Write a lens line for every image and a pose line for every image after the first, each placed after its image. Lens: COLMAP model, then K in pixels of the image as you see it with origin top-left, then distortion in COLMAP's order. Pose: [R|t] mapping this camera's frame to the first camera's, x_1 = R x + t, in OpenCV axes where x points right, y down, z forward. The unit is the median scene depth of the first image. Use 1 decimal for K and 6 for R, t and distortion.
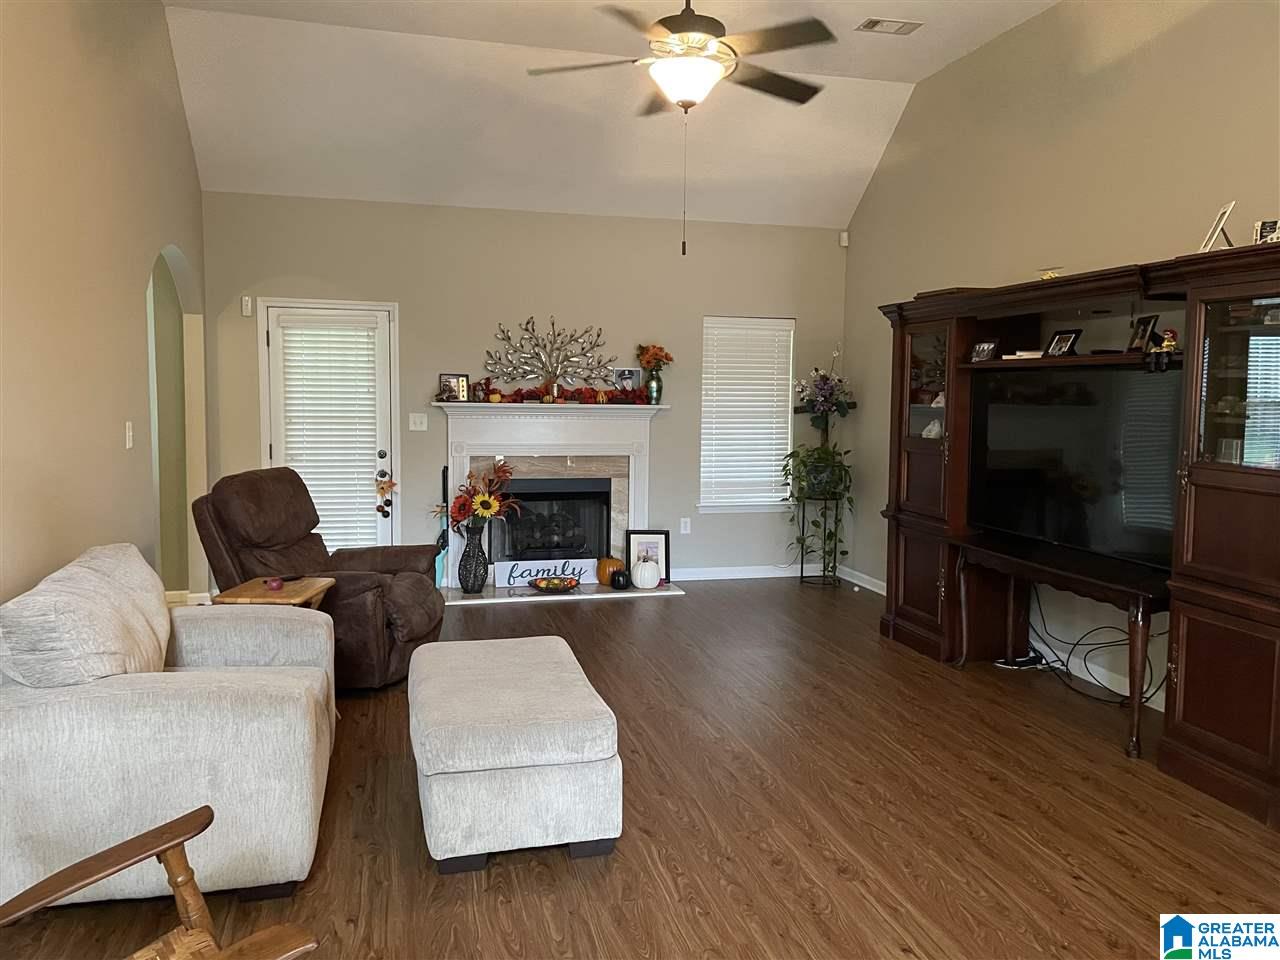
lens RADIAL K [[946.7, 0, 640.0], [0, 946.7, 480.0], [0, 0, 1]] dist [0.026492, 0.000711]
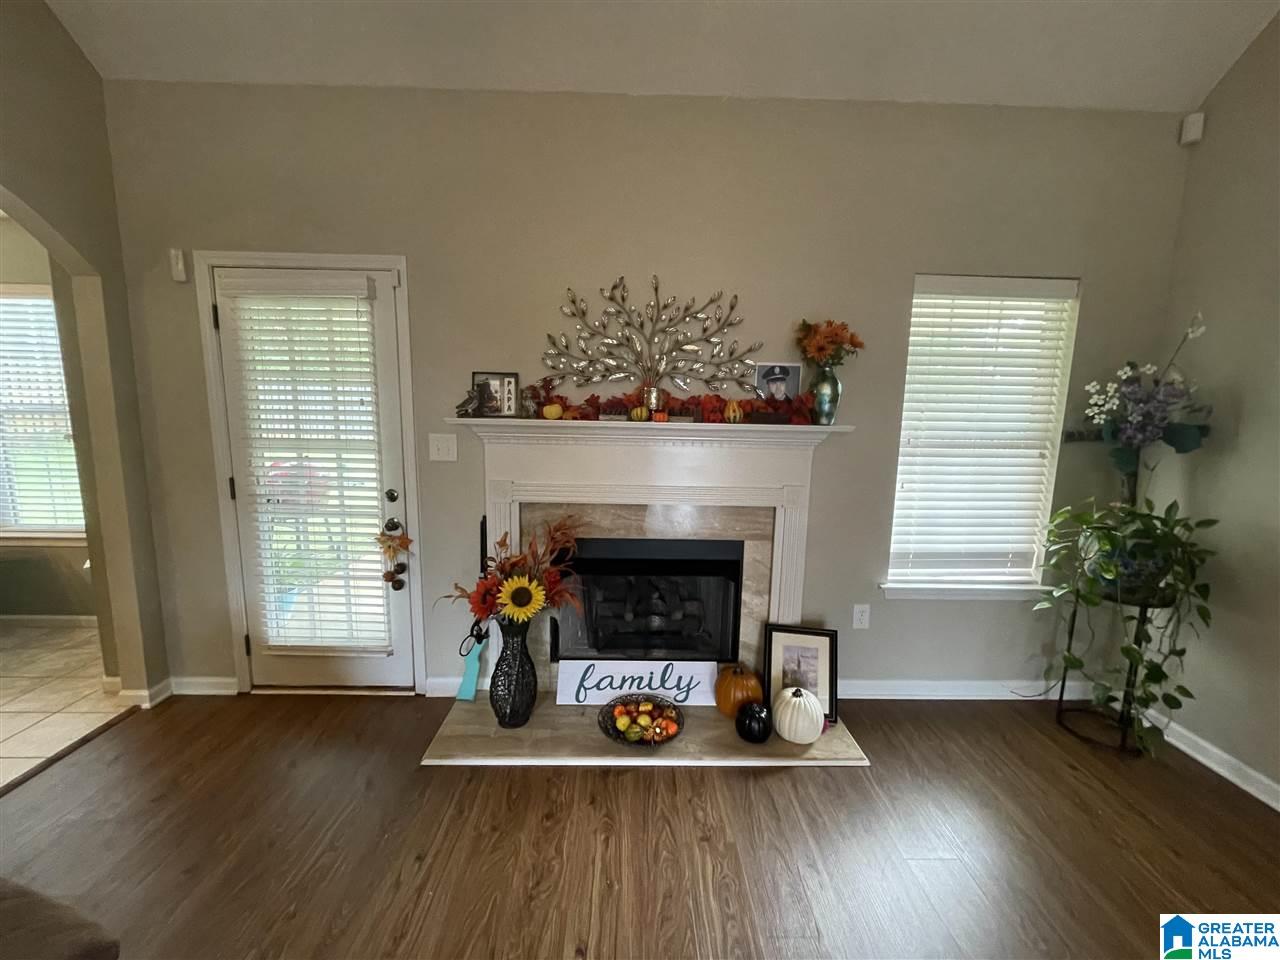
lens RADIAL K [[504.4, 0, 640.0], [0, 504.4, 480.0], [0, 0, 1]] dist [-0.011087, -0.000101]
pose [[0.974096, 0.038865, -0.222770, -0.025546], [-0.028371, 0.998340, 0.050117, -0.058538], [0.224348, -0.042498, 0.973582, 0.677962]]
